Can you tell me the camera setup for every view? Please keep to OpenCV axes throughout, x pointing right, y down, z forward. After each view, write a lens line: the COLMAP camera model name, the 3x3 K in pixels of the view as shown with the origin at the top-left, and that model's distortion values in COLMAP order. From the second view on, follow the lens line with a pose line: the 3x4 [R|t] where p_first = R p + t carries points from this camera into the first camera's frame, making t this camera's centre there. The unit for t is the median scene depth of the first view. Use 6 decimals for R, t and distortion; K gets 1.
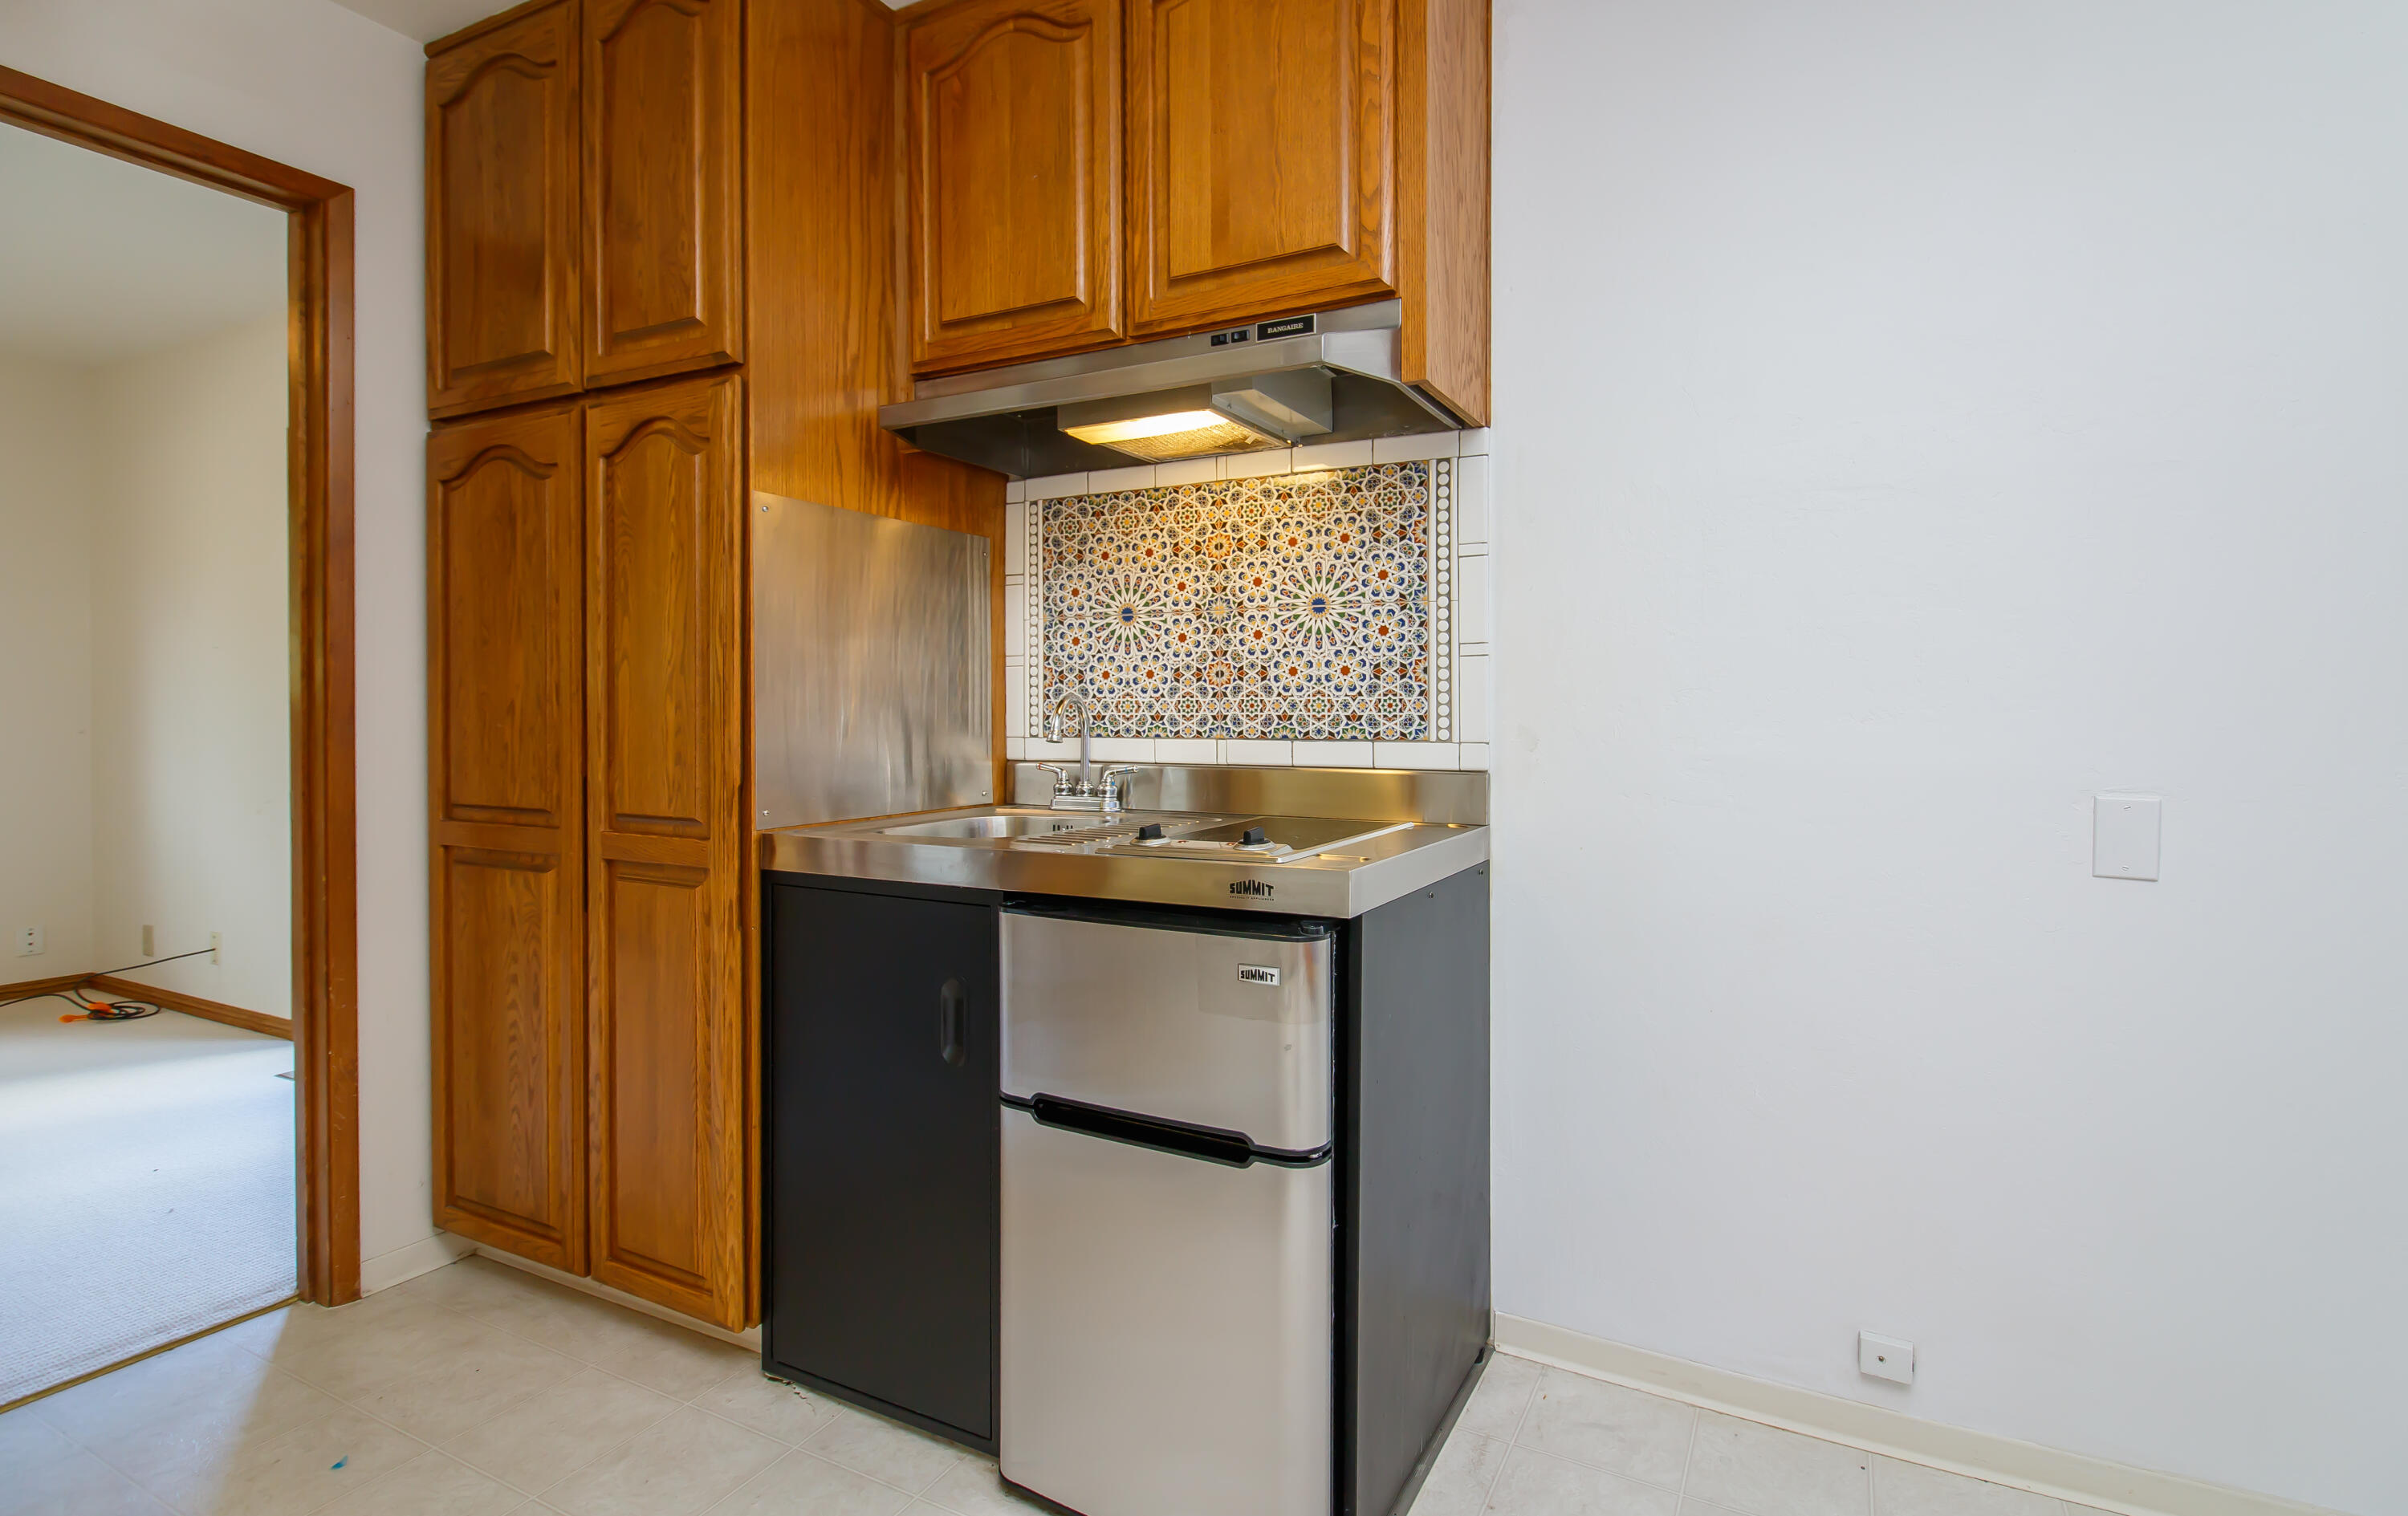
lens RADIAL K [[1128.5, 0, 1383.1], [0, 1128.5, 727.2], [0, 0, 1]] dist [0.004286, 0.000482]
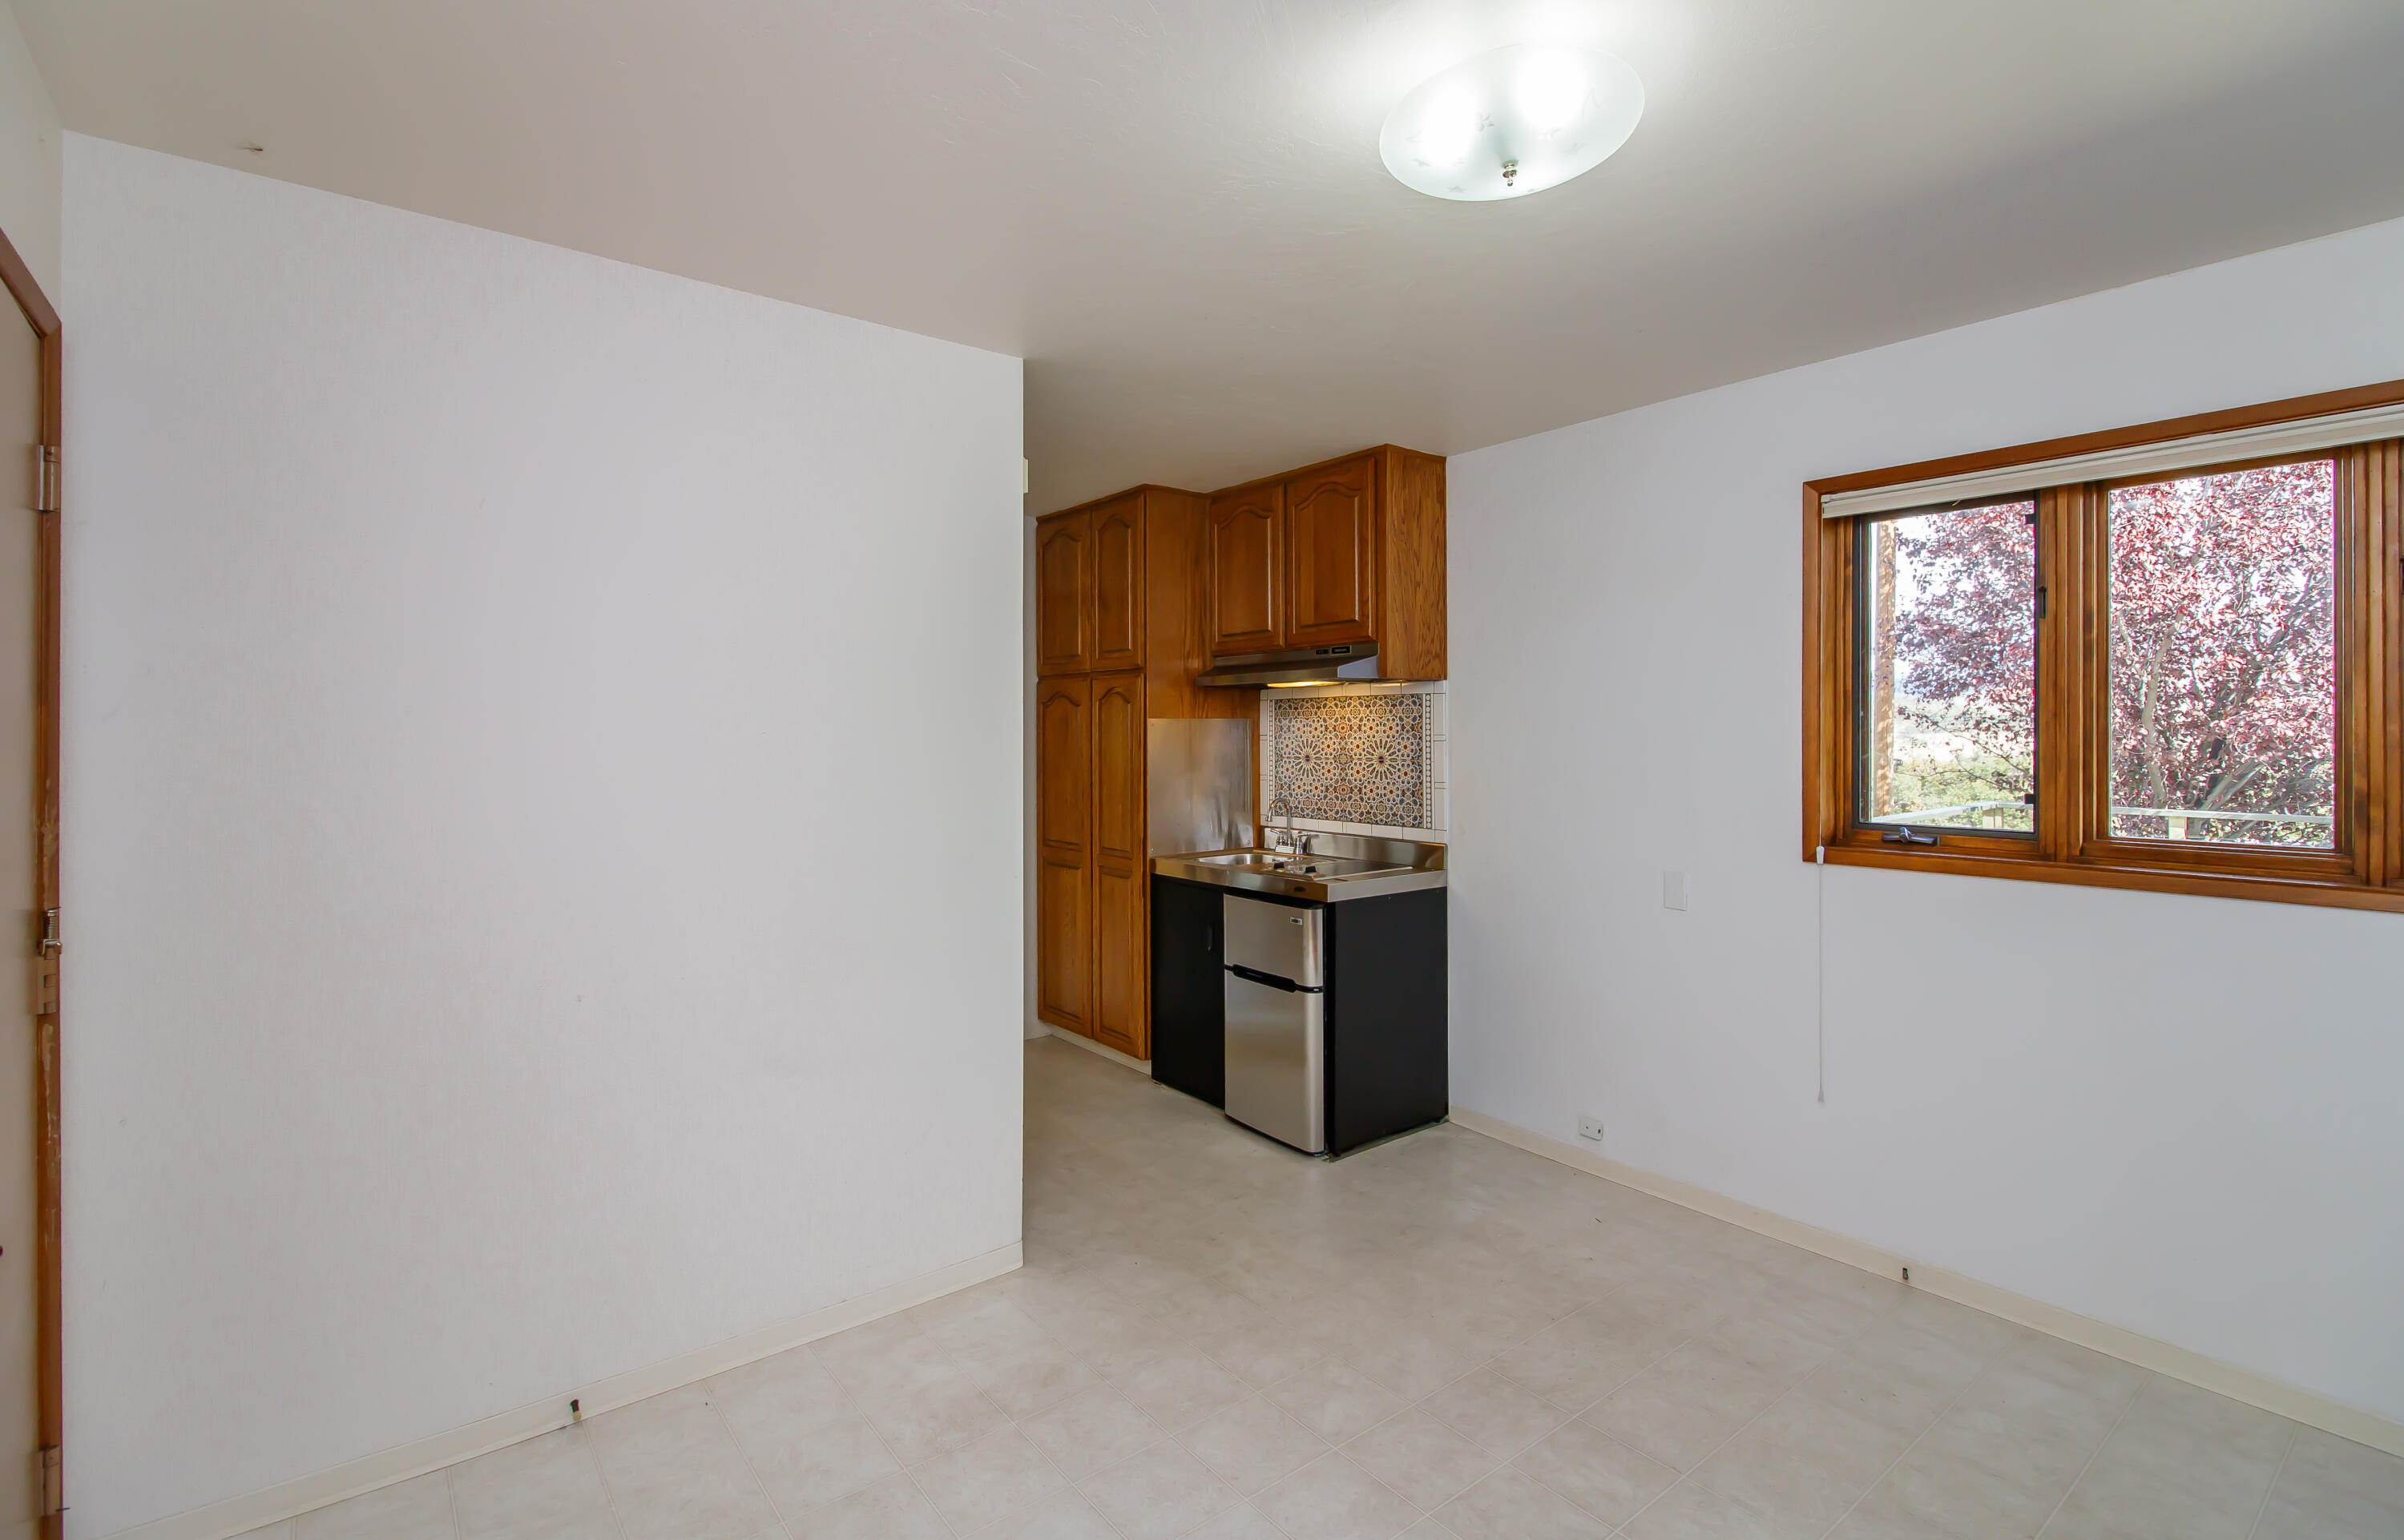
lens RADIAL K [[1083.9, 0, 1205.3], [0, 1083.9, 722.3], [0, 0, 1]] dist [0.000460, -0.000066]
pose [[0.875080, -0.016447, -0.483699, 0.658063], [0.002349, 0.999555, -0.029738, -0.123824], [0.483973, 0.024887, 0.874729, -0.953111]]
